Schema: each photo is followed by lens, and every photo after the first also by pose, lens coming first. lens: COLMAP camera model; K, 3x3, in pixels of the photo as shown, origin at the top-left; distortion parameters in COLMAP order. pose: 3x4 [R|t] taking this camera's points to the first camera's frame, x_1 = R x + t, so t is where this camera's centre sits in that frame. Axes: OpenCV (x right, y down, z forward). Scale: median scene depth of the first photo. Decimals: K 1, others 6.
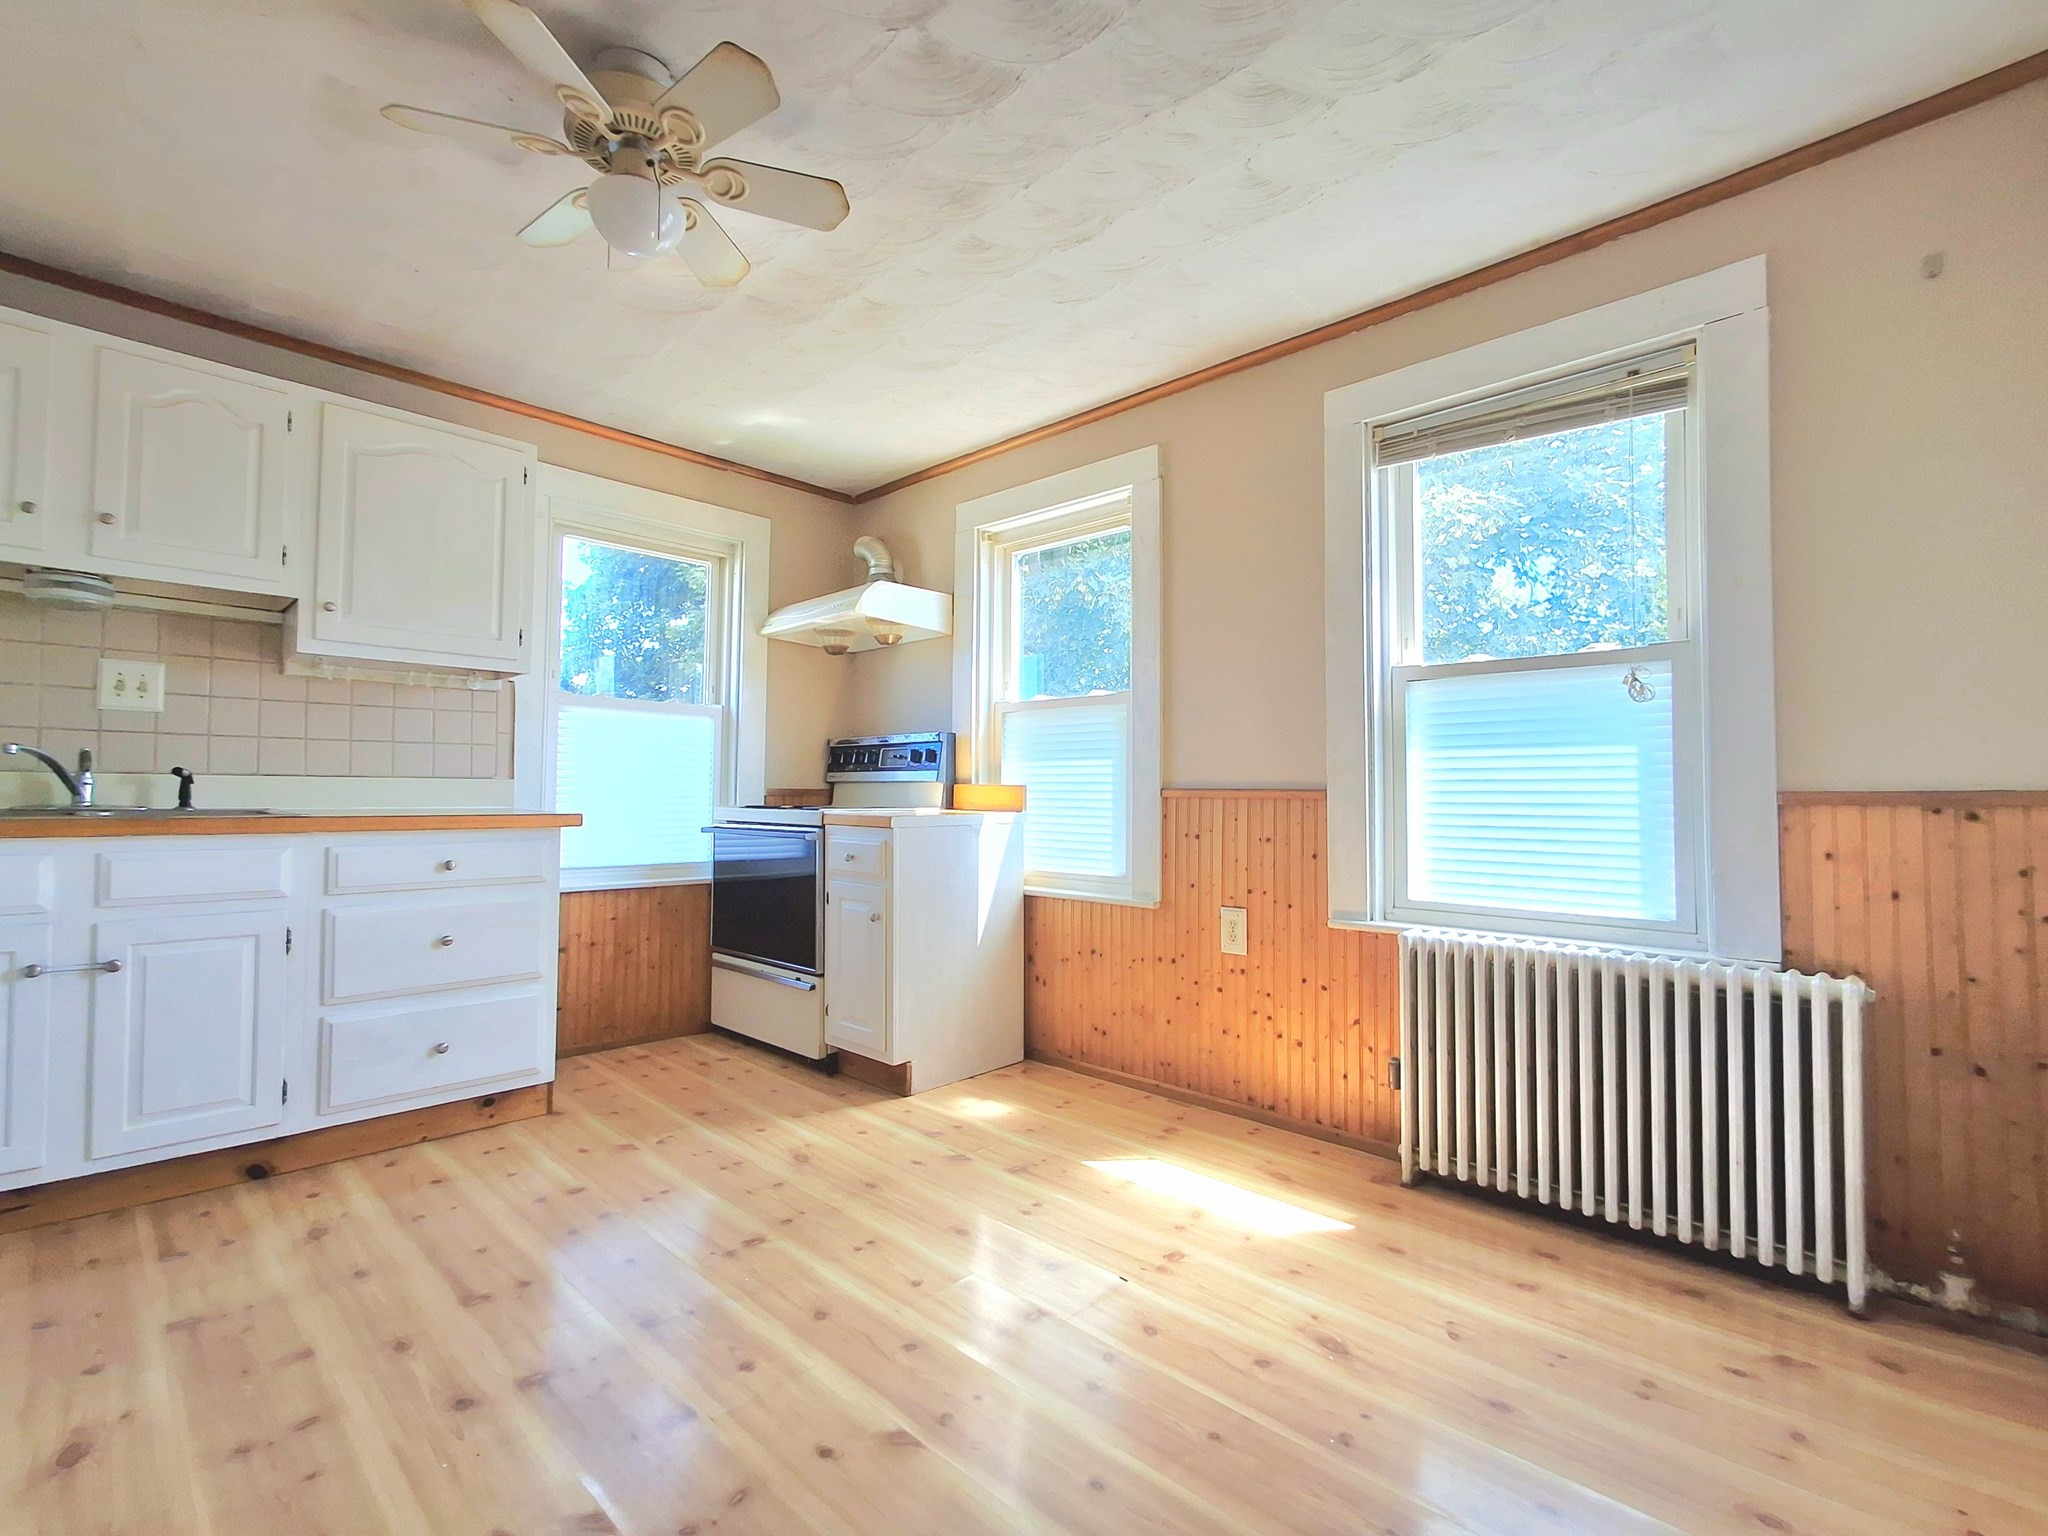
lens RADIAL K [[938.8, 0, 1024.5], [0, 938.8, 766.2], [0, 0, 1]] dist [0.002101, 0.001949]
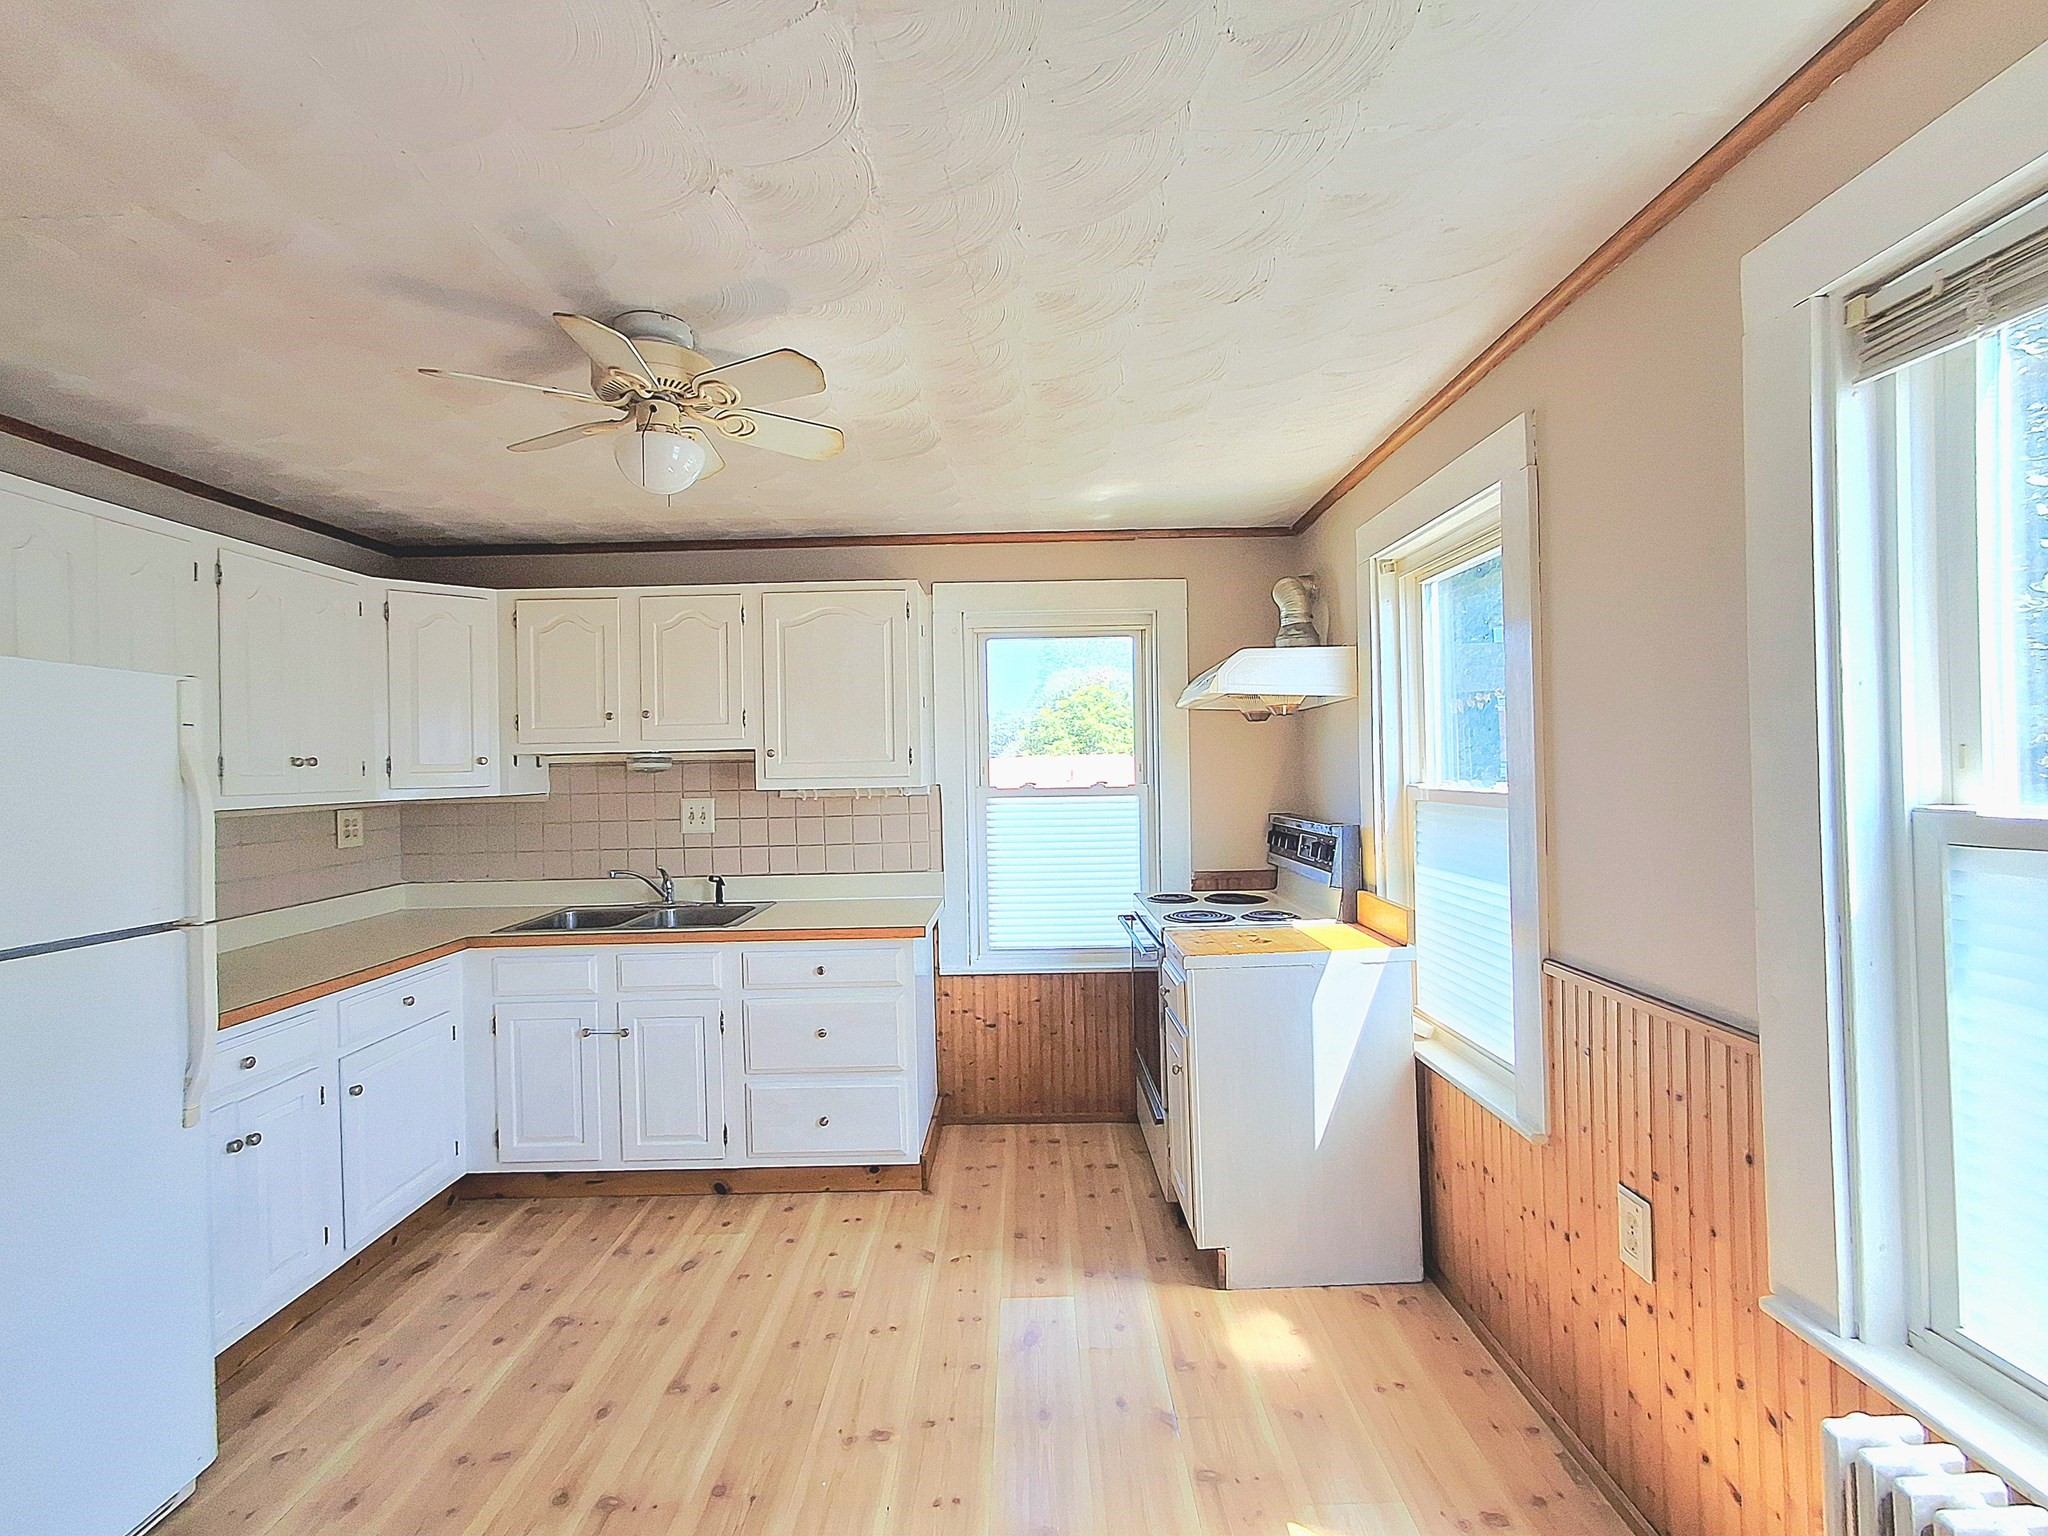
lens RADIAL K [[938.8, 0, 1022.4], [0, 938.8, 768.2], [0, 0, 1]] dist [0.002101, 0.001949]
pose [[0.692364, -0.023107, -0.721179, 0.413064], [0.049981, 0.998622, 0.015987, -0.150665], [0.719816, -0.047114, 0.692565, 0.355546]]
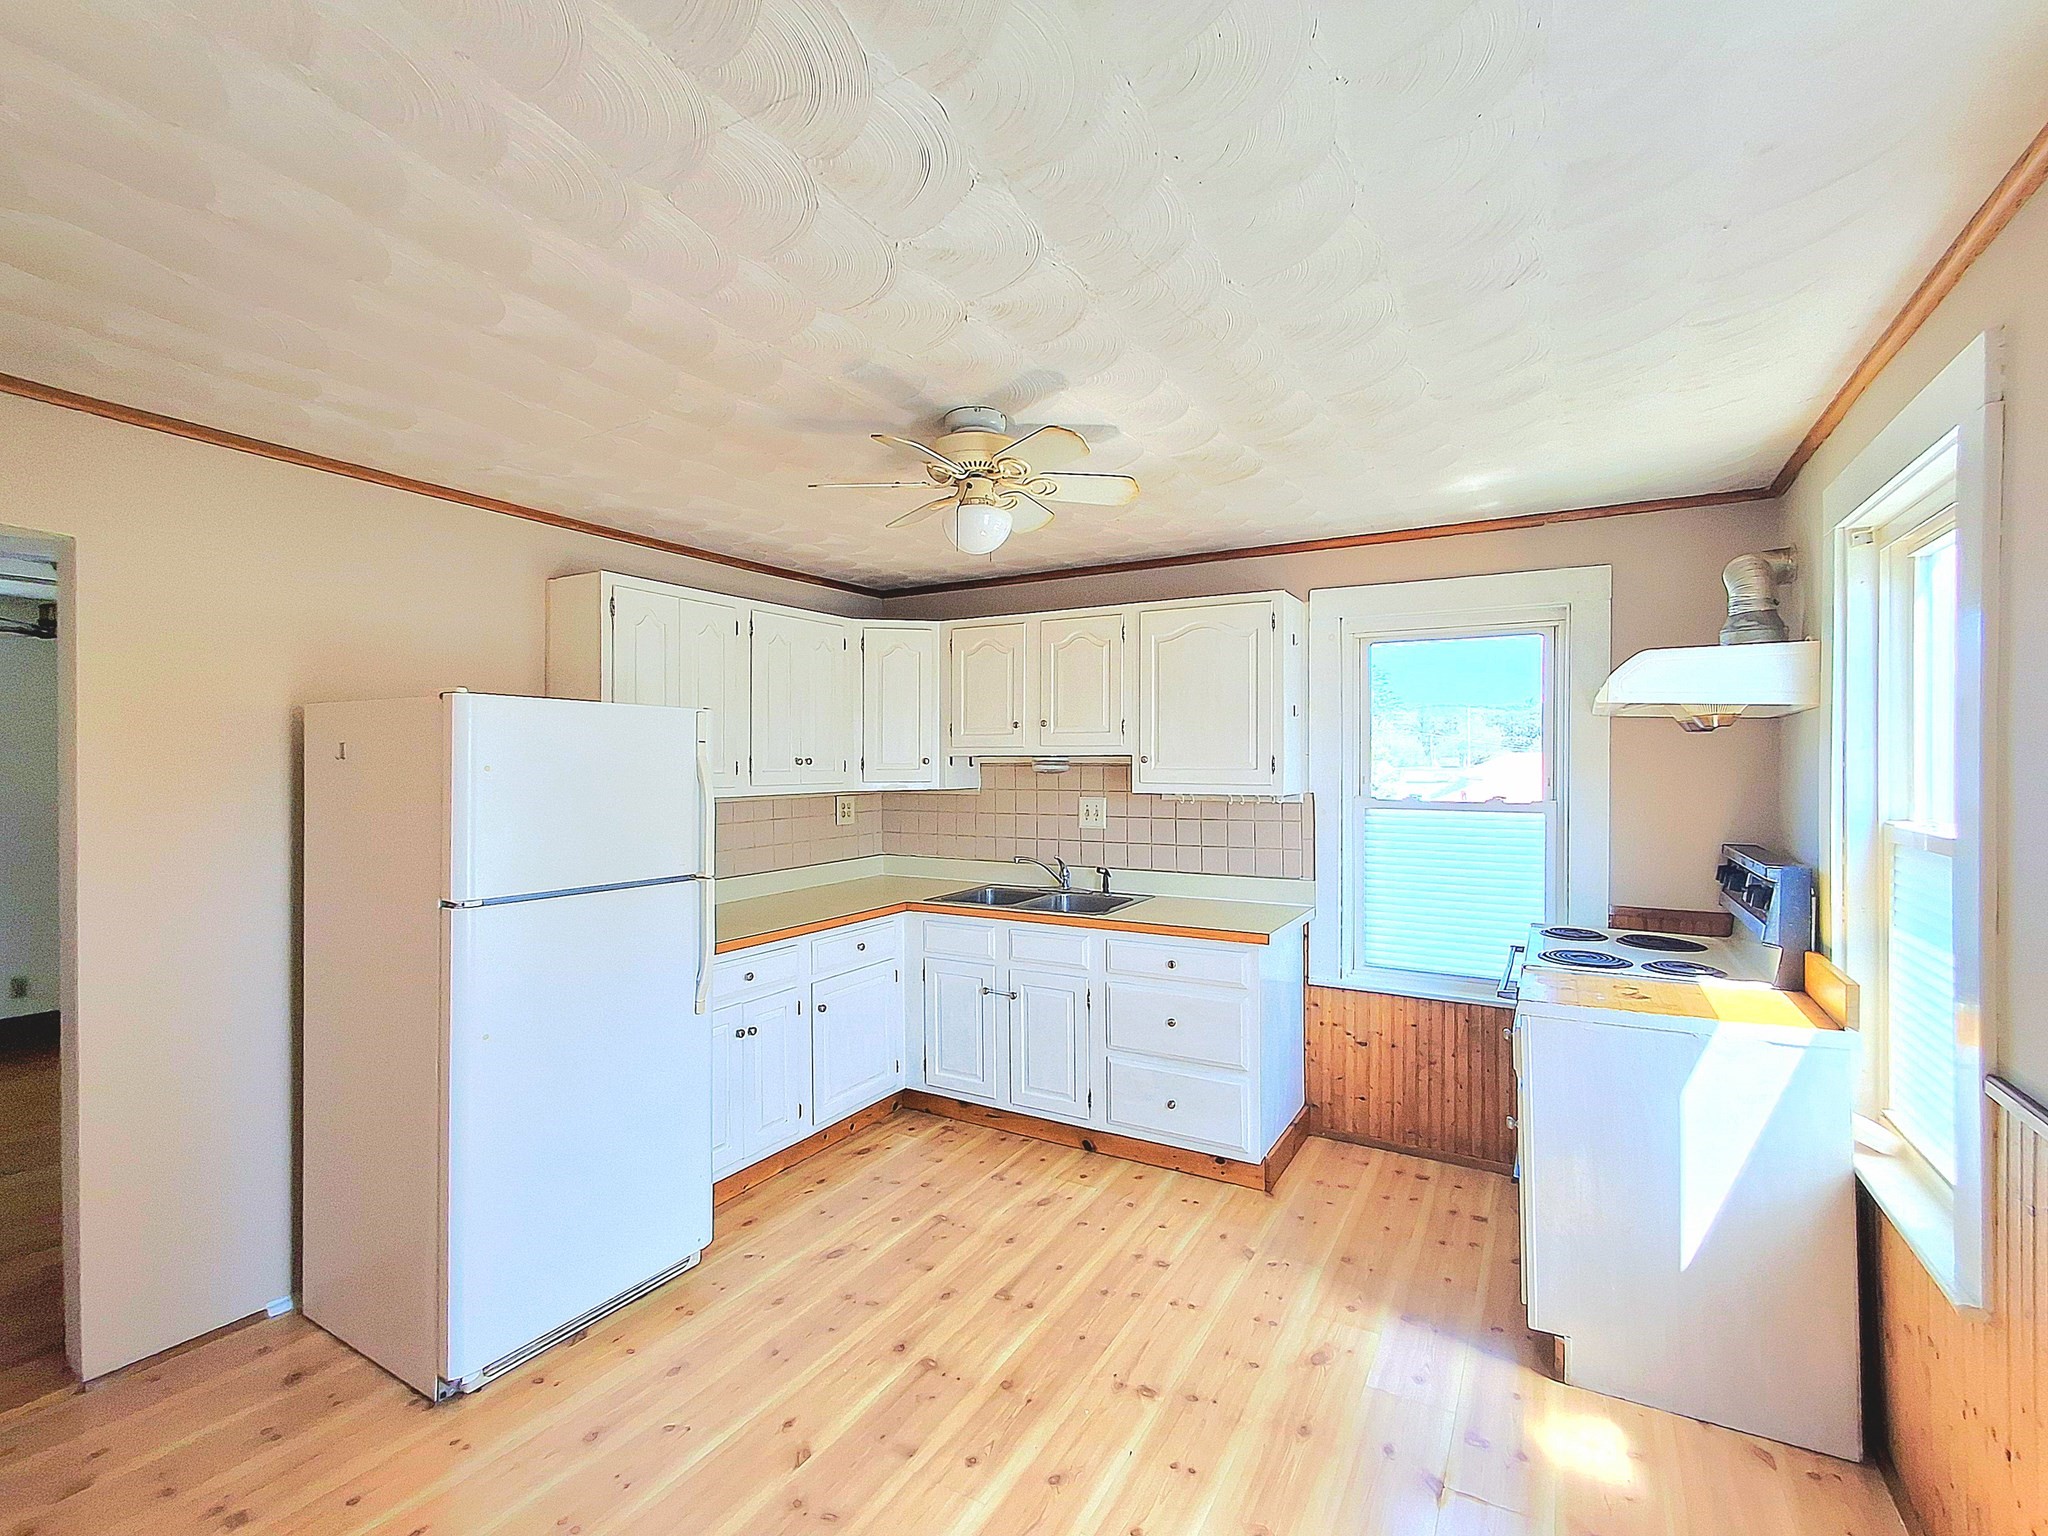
lens RADIAL K [[938.8, 0, 1020.5], [0, 938.8, 769.2], [0, 0, 1]] dist [0.002101, 0.001949]
pose [[0.240904, -0.002468, -0.970546, 0.556715], [0.032508, 0.999456, 0.005527, -0.166599], [0.970004, -0.032882, 0.240853, 0.480685]]
